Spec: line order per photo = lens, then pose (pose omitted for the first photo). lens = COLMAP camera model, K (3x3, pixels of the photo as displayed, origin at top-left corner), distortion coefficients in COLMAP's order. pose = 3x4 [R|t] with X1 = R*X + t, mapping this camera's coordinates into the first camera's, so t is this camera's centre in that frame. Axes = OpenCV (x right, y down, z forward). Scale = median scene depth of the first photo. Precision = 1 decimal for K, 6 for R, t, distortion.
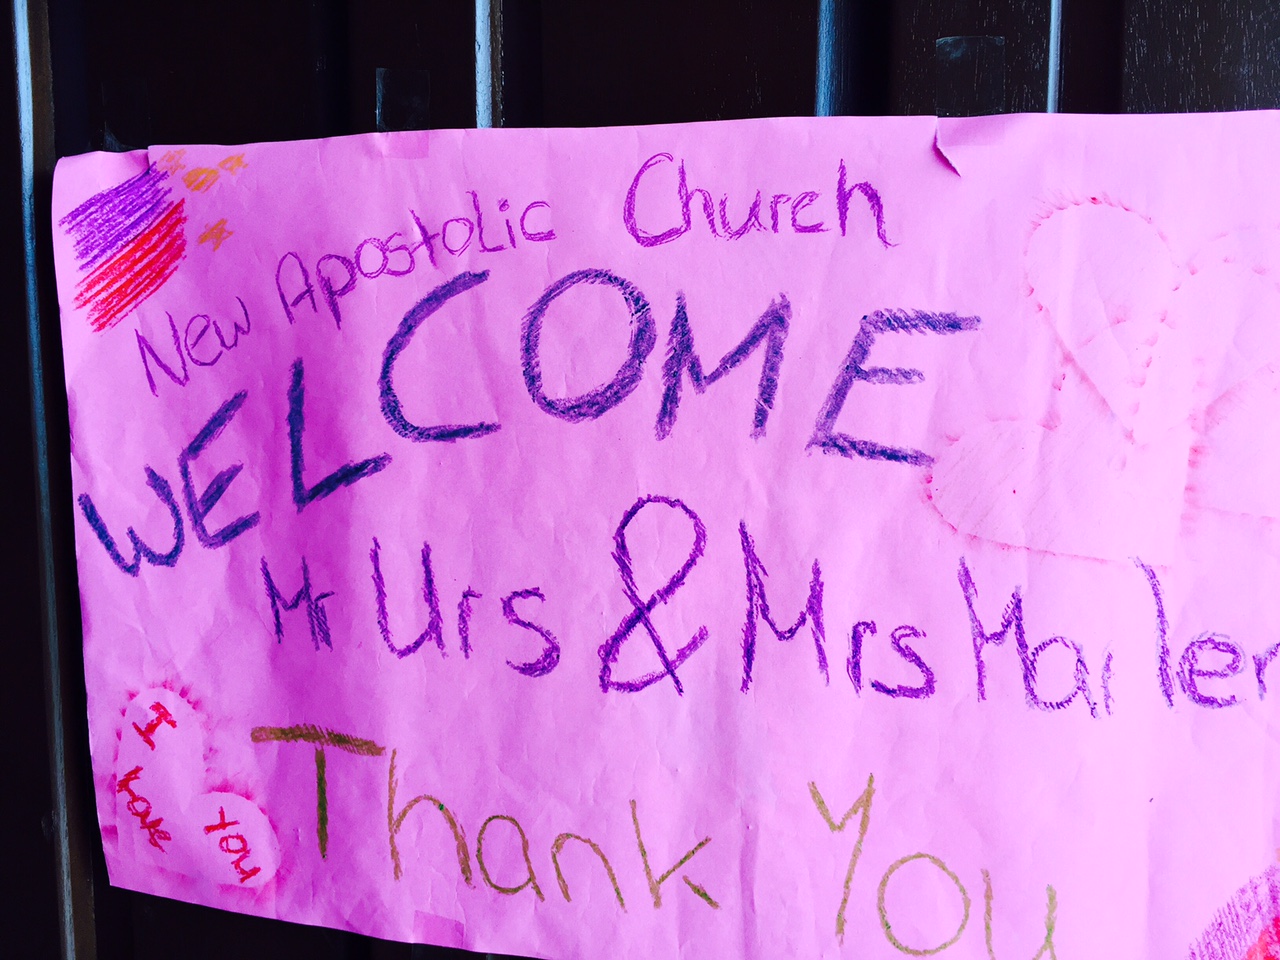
lens RADIAL K [[1091.2, 0, 639.9], [0, 1091.2, 486.6], [0, 0, 1]] dist [0.031499, -0.028338]
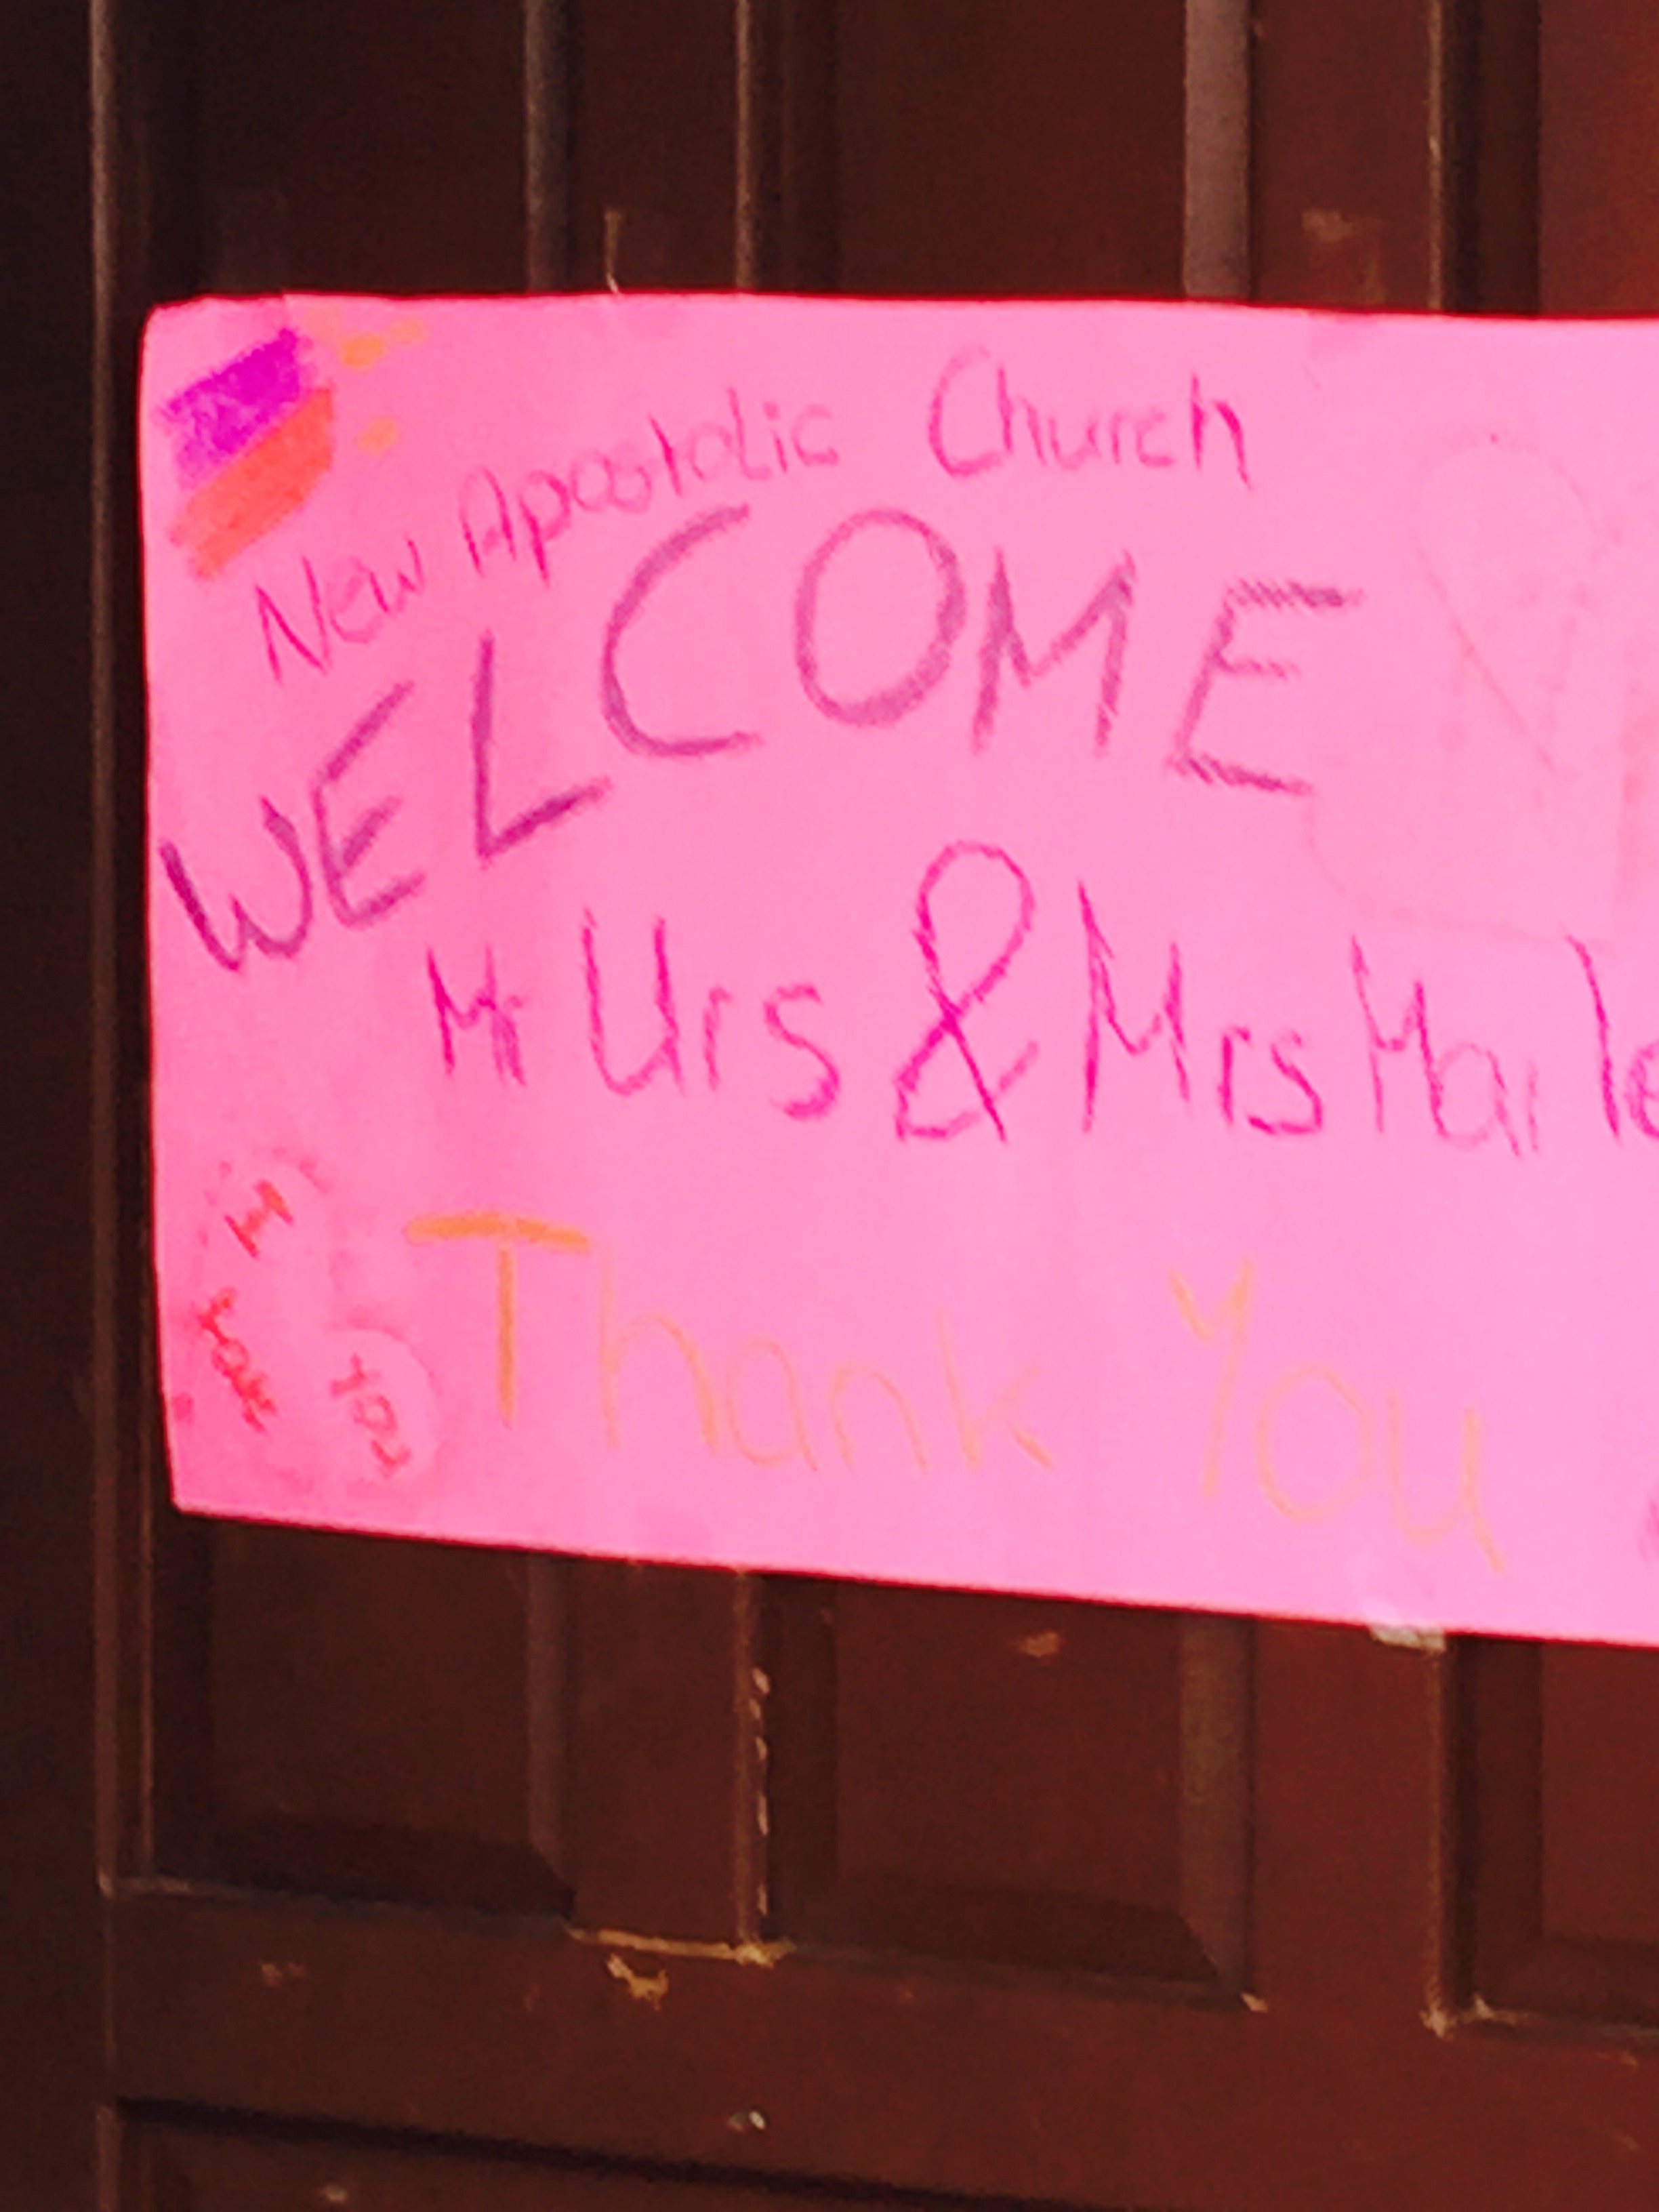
lens RADIAL K [[9357.8, 0, 829.5], [0, 9357.8, 1105.0], [0, 0, 1]] dist [-0.167533, 0.000000]
pose [[0.948232, 0.023387, -0.316716, 1.727691], [-0.032001, 0.999245, -0.022025, 0.294120], [0.315961, 0.031020, 0.948265, -4.400901]]
